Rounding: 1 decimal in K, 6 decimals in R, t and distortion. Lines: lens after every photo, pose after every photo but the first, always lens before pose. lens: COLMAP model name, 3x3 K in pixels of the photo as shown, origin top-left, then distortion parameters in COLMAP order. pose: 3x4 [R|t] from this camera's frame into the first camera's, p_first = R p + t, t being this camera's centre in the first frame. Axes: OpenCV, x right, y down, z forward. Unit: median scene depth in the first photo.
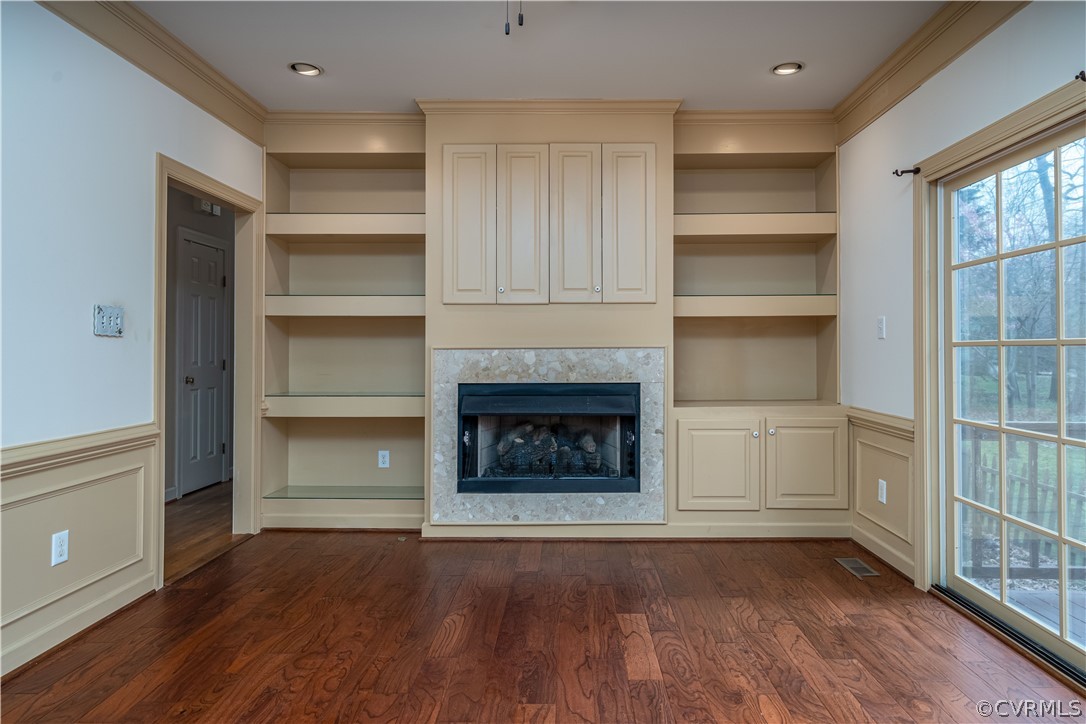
lens RADIAL K [[658.9, 0, 549.3], [0, 658.9, 340.0], [0, 0, 1]] dist [0.007373, -0.004870]
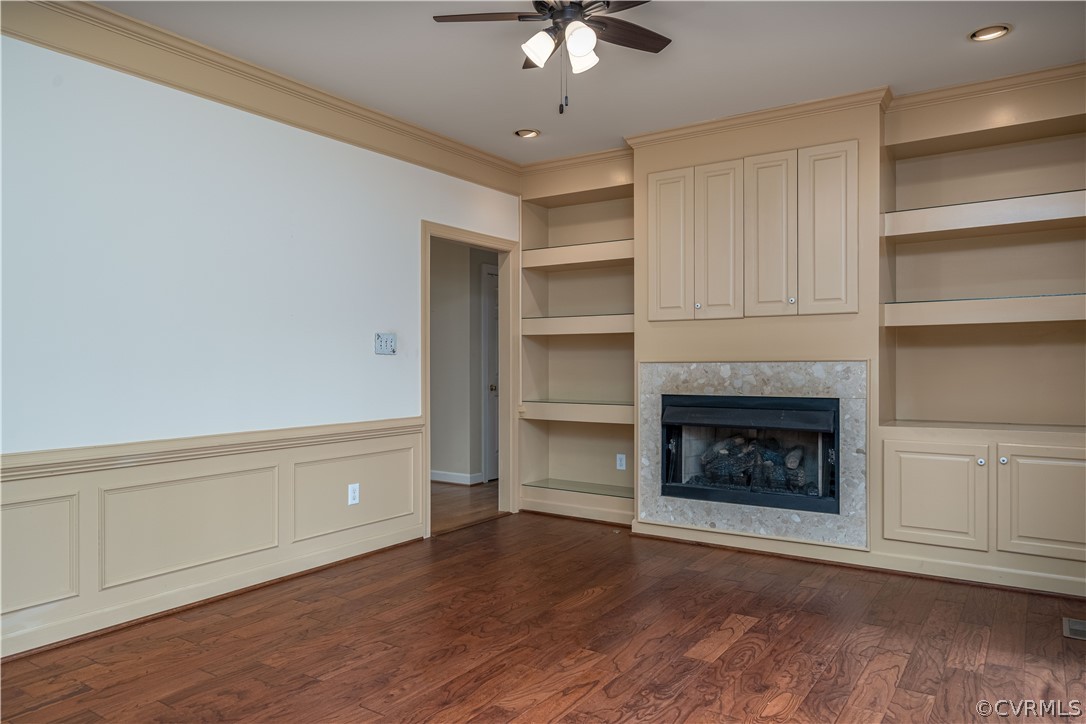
lens RADIAL K [[728.6, 0, 548.0], [0, 728.6, 362.7], [0, 0, 1]] dist [-0.000275, 0.000672]
pose [[0.833124, -0.001234, -0.553084, 0.366986], [0.009827, 0.999873, 0.012572, -0.002809], [0.552998, -0.015909, 0.833030, -0.094638]]
